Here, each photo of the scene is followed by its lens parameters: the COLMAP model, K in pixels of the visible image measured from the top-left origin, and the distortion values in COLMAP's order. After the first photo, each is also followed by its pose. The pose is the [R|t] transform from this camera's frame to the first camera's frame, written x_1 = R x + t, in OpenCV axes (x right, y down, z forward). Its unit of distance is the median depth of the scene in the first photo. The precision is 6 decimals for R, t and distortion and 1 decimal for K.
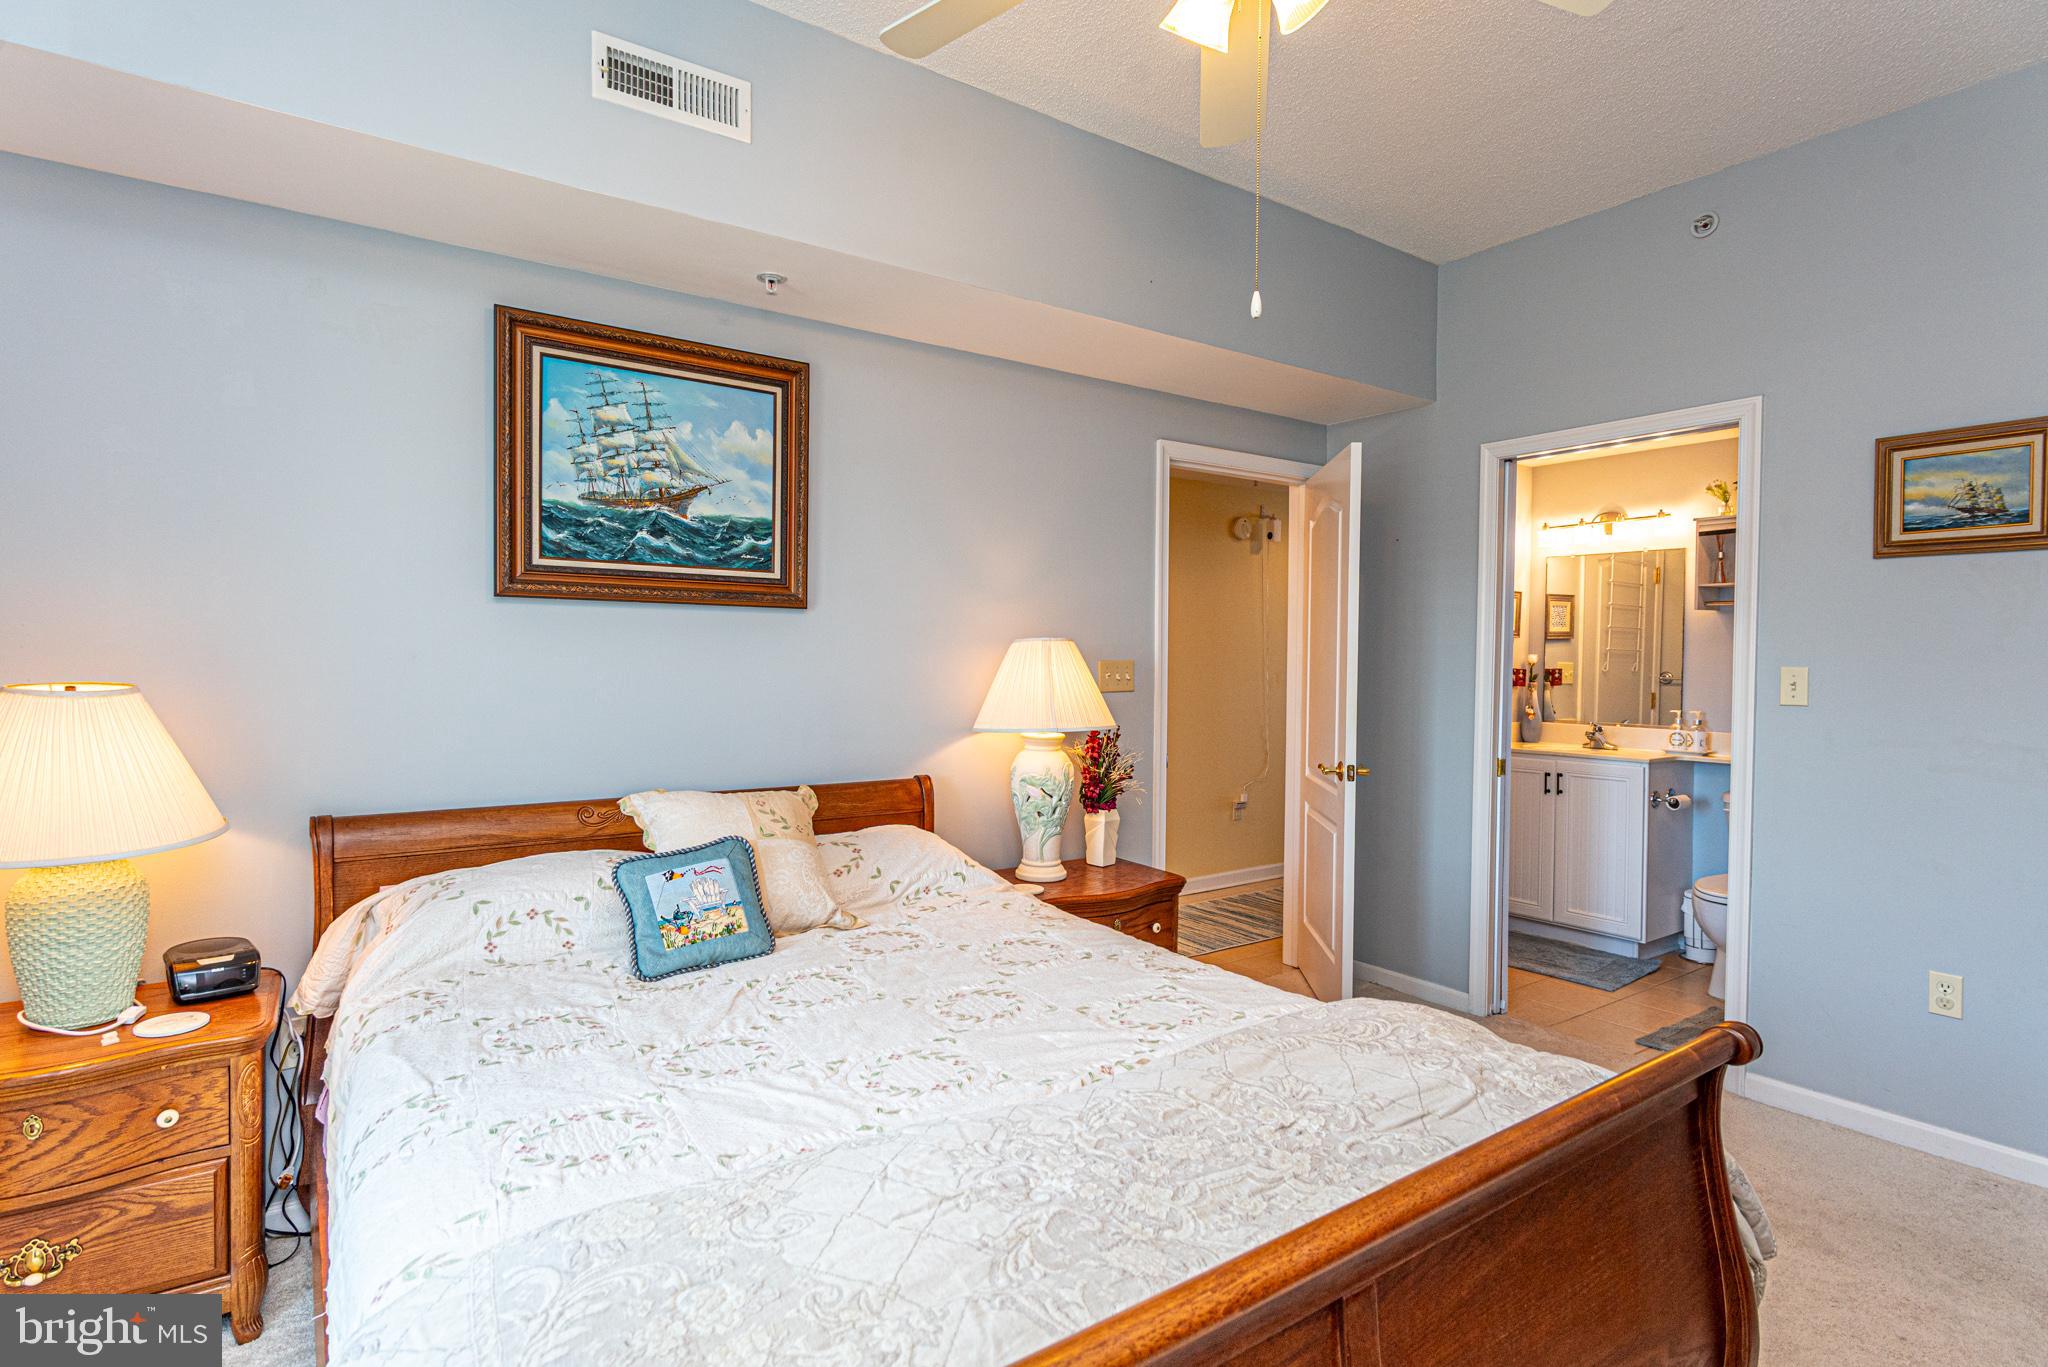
lens RADIAL K [[1019.9, 0, 1022.9], [0, 1019.9, 677.6], [0, 0, 1]] dist [0.004645, -0.001105]
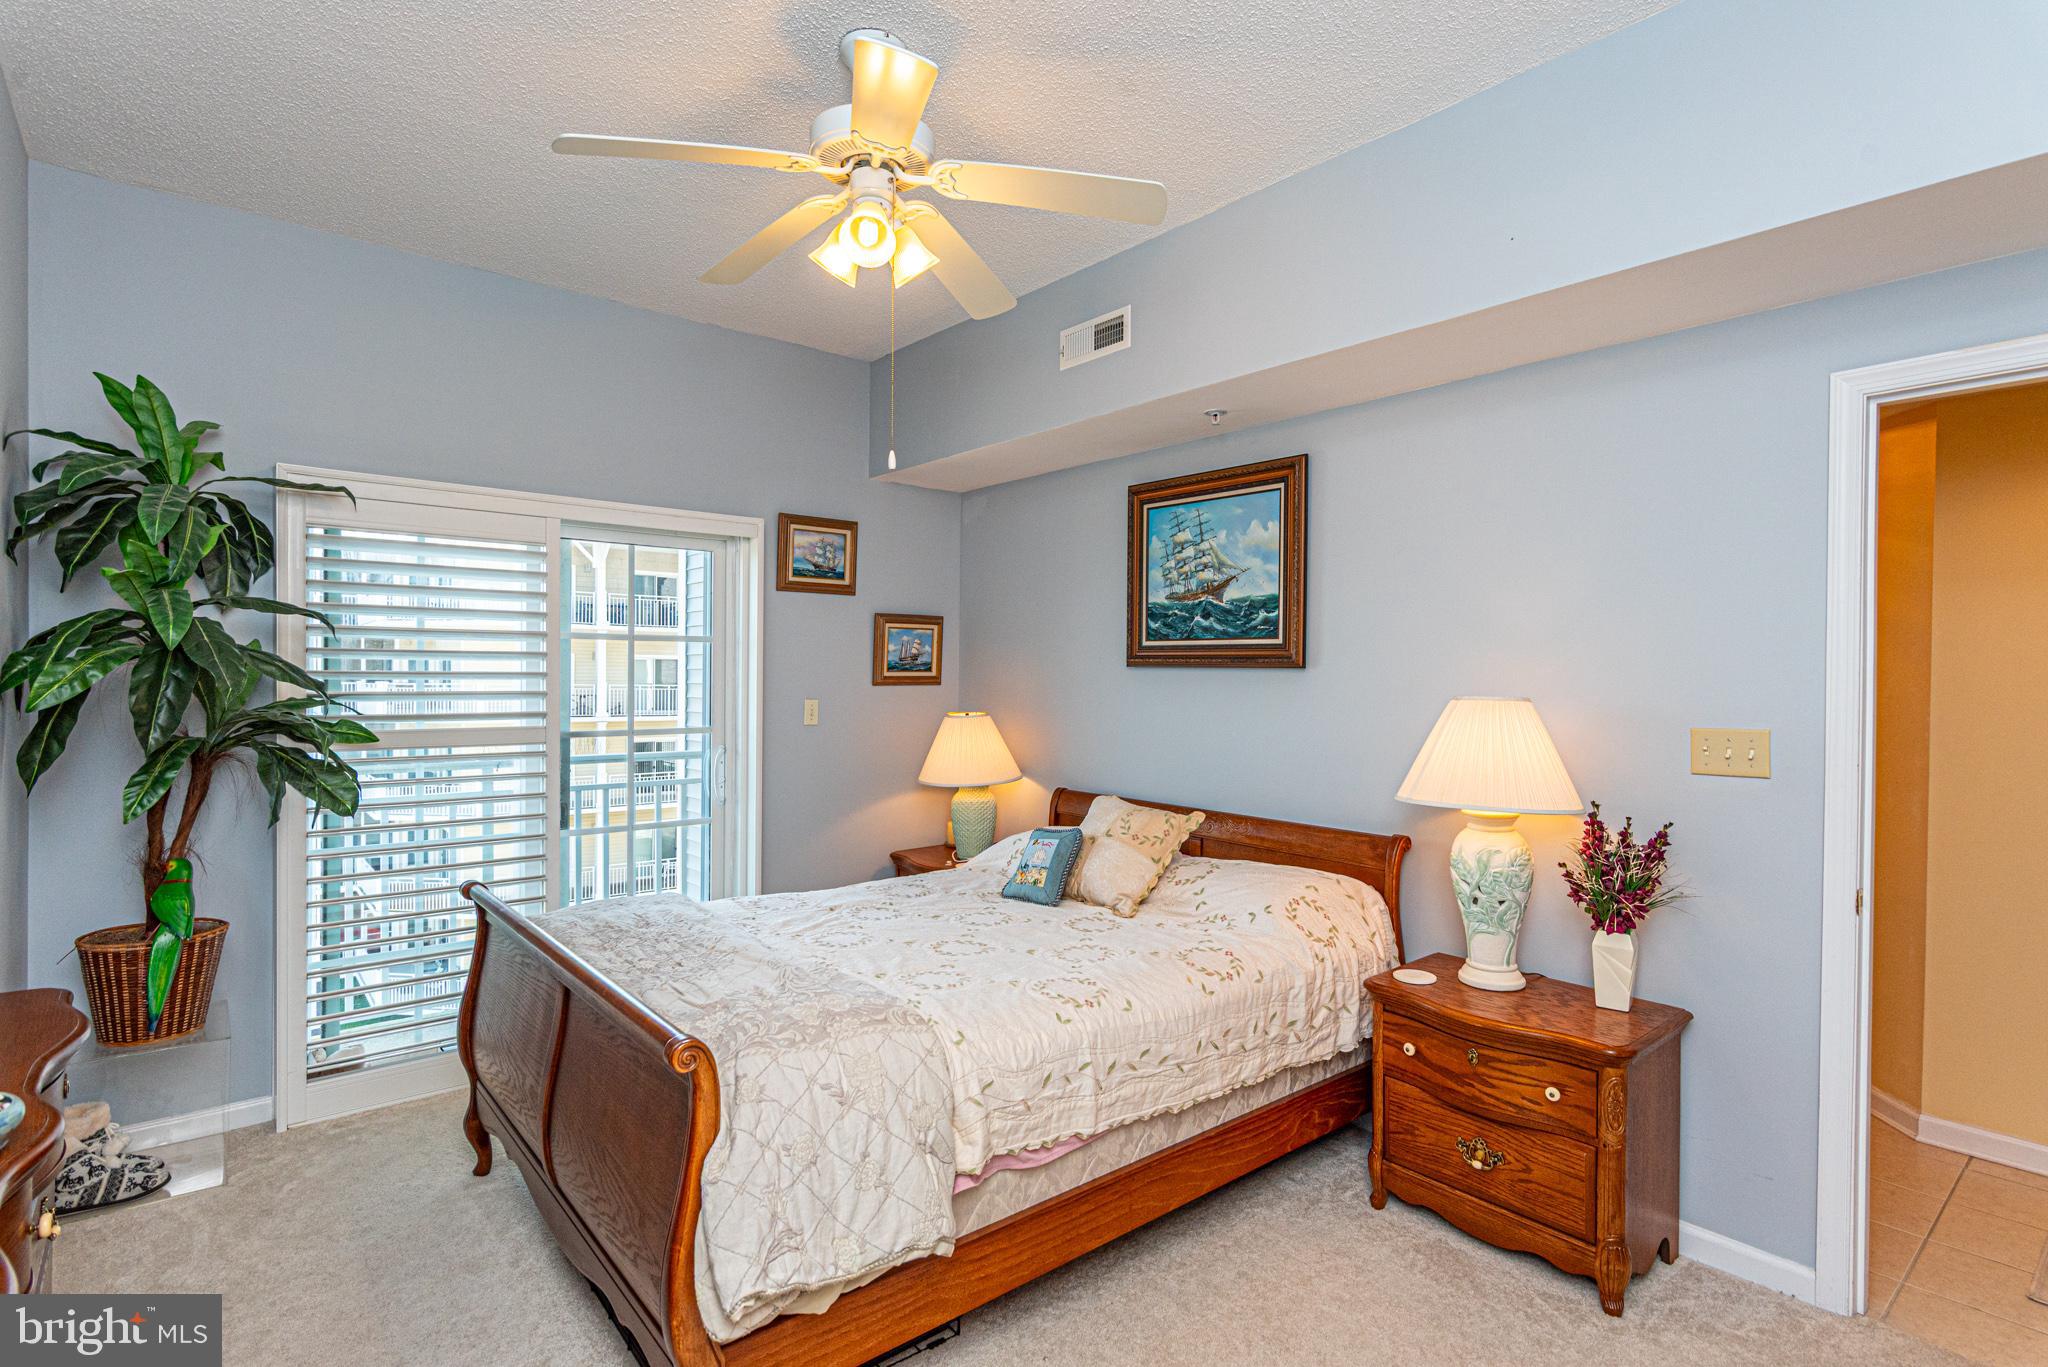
lens RADIAL K [[1019.9, 0, 1026.0], [0, 1019.9, 680.6], [0, 0, 1]] dist [0.004645, -0.001105]
pose [[0.081800, 0.003602, -0.996642, 0.981617], [-0.026635, 0.999644, 0.001427, -0.050985], [0.996293, 0.026429, 0.081867, 0.650674]]
